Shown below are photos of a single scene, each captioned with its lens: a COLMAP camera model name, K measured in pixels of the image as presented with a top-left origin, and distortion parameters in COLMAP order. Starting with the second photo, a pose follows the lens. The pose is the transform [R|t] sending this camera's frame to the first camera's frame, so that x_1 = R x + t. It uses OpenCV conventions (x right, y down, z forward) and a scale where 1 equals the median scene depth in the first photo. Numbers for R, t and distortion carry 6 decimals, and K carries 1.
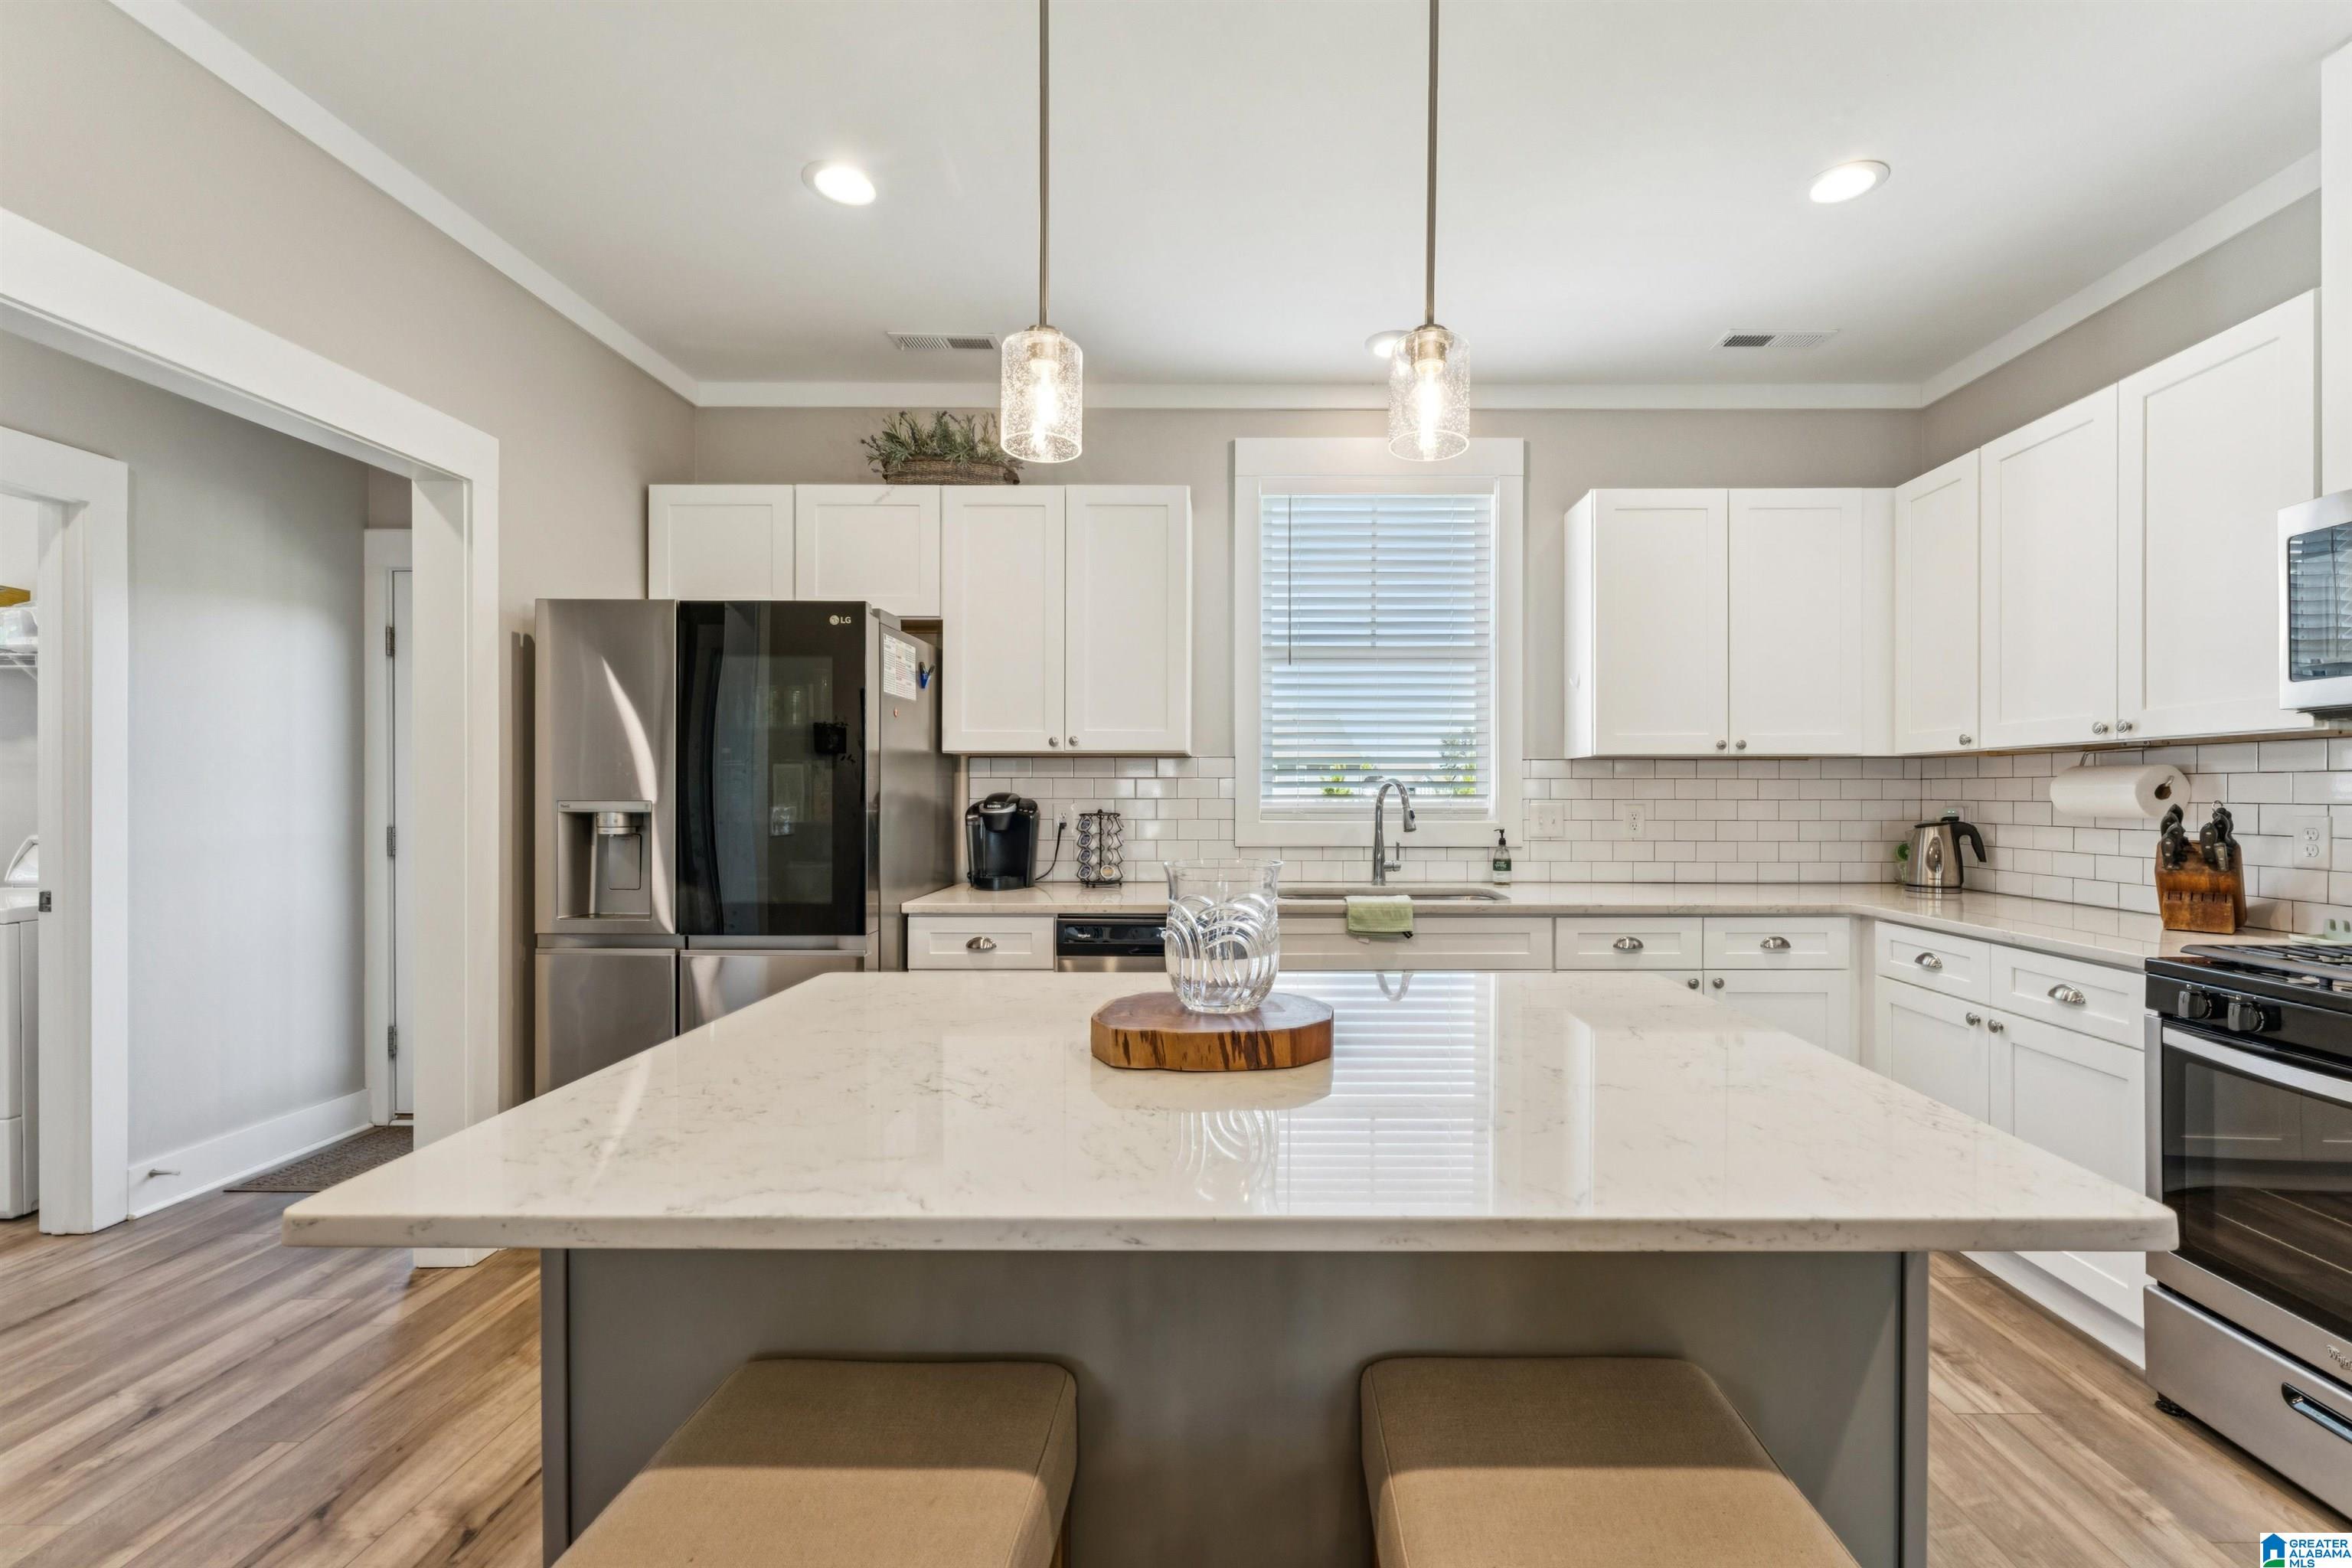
lens RADIAL K [[944.4, 0, 1252.8], [0, 944.4, 800.3], [0, 0, 1]] dist [0.002070, -0.001505]
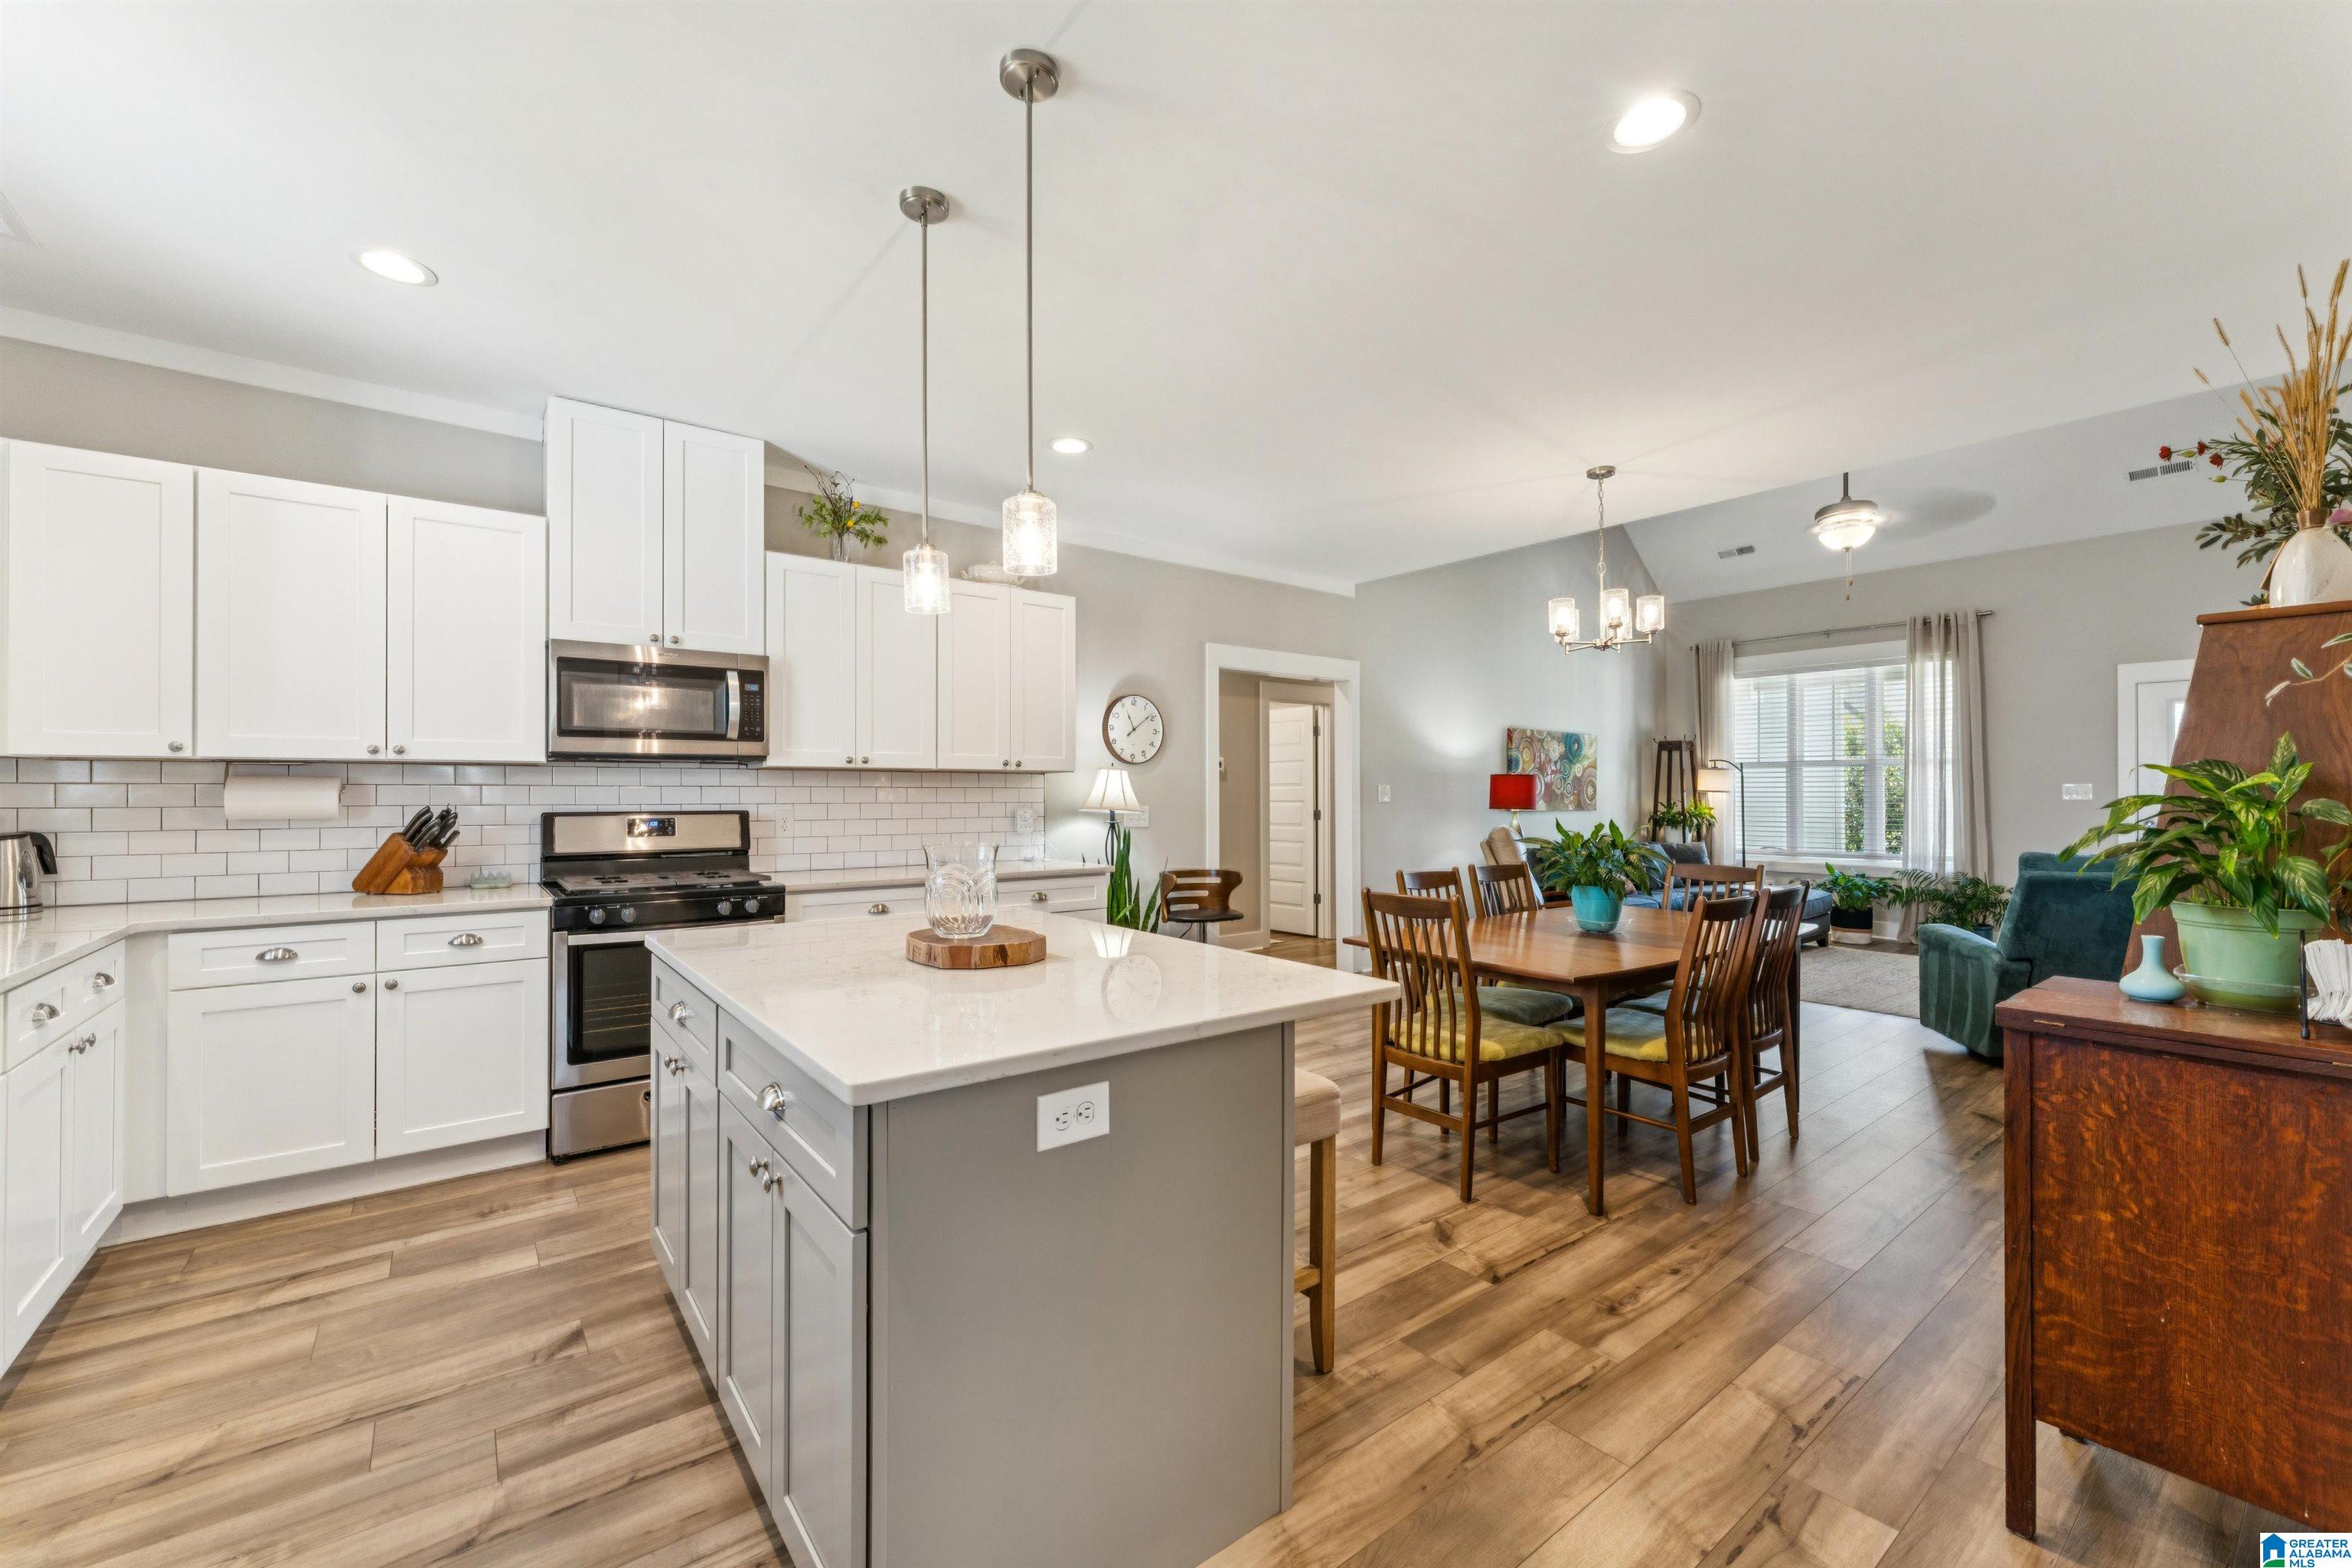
lens RADIAL K [[944.4, 0, 1177.5], [0, 944.4, 788.7], [0, 0, 1]] dist [0.002070, -0.001505]
pose [[-0.613186, 0.003848, 0.789929, -0.631360], [0.004075, 0.999990, -0.001708, -0.012040], [-0.789928, 0.002172, -0.613196, 0.697551]]
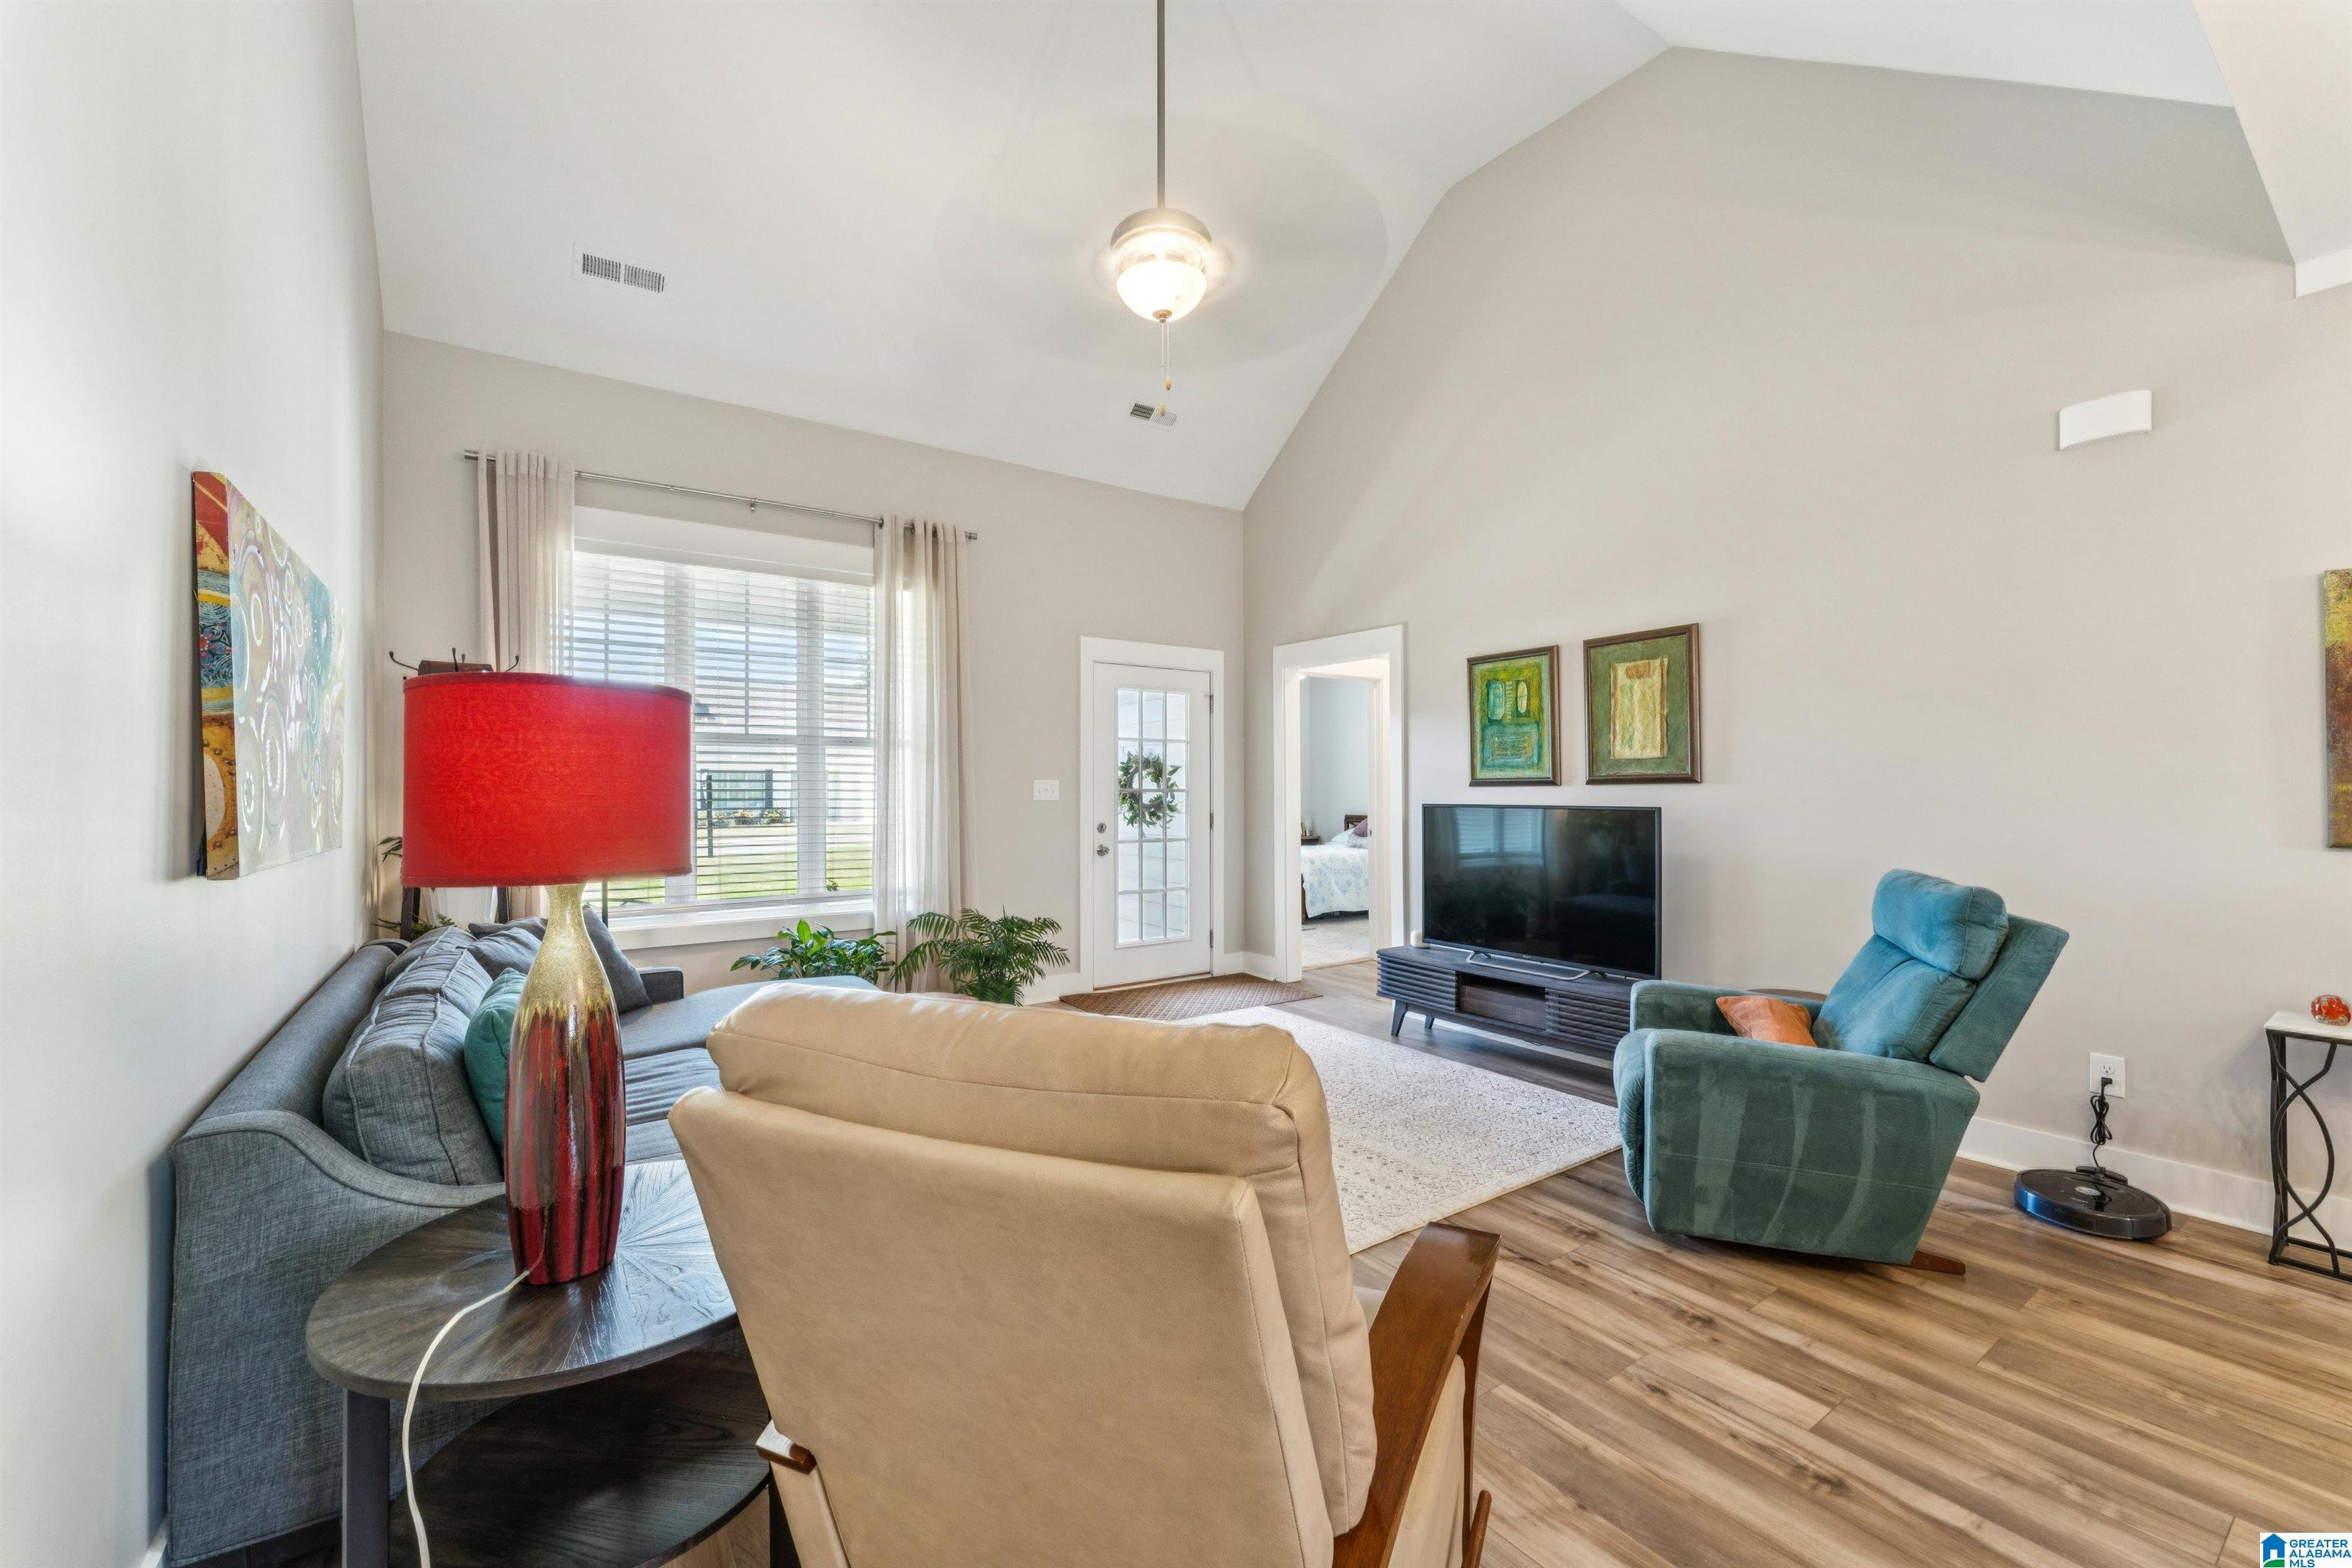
lens RADIAL K [[944.4, 0, 1181.1], [0, 944.4, 783.2], [0, 0, 1]] dist [0.002070, -0.001505]
pose [[-0.817573, -0.003324, -0.575815, 0.643058], [-0.000022, 0.999984, -0.005740, -0.002028], [0.575824, -0.004680, -0.817560, -0.779508]]
